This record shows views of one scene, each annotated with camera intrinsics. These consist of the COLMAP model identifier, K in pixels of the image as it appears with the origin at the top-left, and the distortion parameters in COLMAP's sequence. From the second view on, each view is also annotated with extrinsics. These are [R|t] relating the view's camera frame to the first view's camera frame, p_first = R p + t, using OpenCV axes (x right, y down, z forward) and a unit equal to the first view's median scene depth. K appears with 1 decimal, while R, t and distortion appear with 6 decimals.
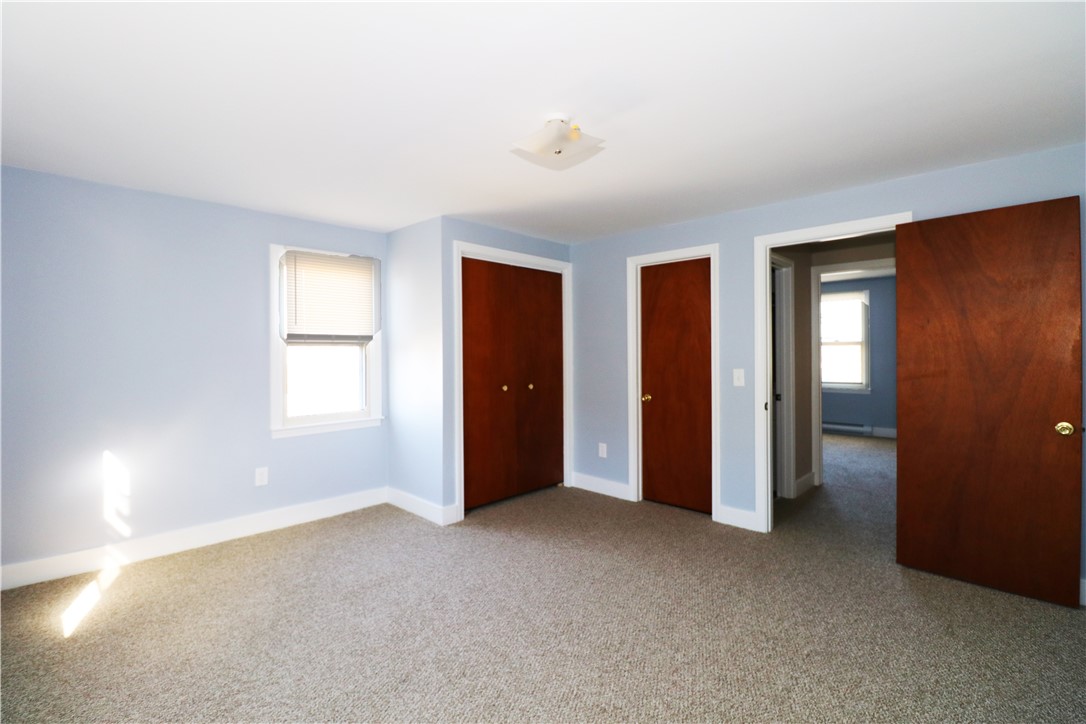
lens RADIAL K [[501.4, 0, 536.9], [0, 501.4, 355.6], [0, 0, 1]] dist [-0.006078, -0.009368]
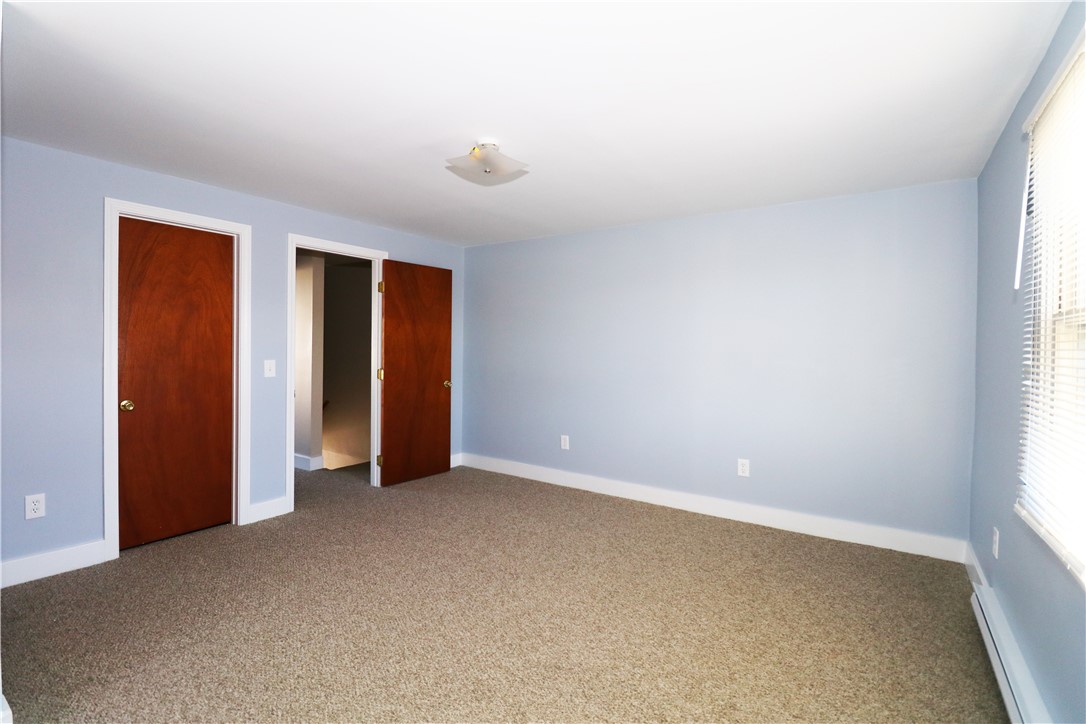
lens RADIAL K [[501.4, 0, 537.6], [0, 501.4, 356.4], [0, 0, 1]] dist [-0.006078, -0.009368]
pose [[-0.174229, -0.016635, 0.984565, -0.868223], [-0.008031, 0.999848, 0.015472, 0.000279], [-0.984672, -0.005212, -0.174336, 0.846234]]
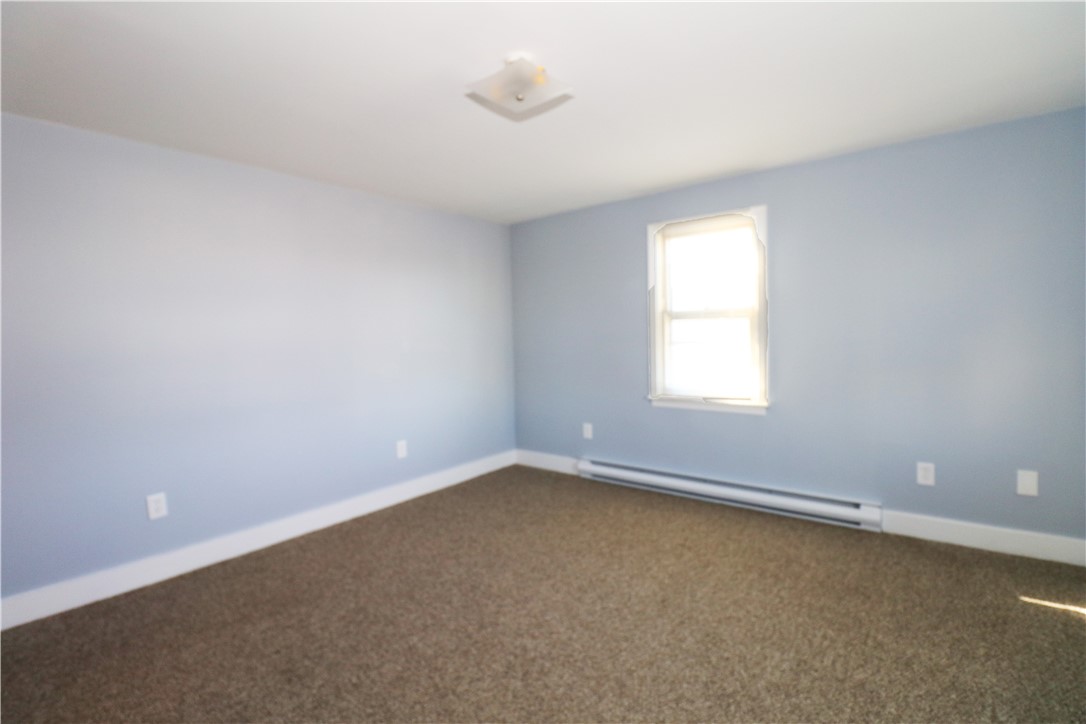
lens RADIAL K [[501.4, 0, 543.4], [0, 501.4, 361.7], [0, 0, 1]] dist [-0.006078, -0.009368]
pose [[-0.992658, 0.036698, -0.115253, 0.092364], [0.029771, 0.997677, 0.061266, -0.001921], [0.117233, 0.057385, -0.991445, 1.469076]]
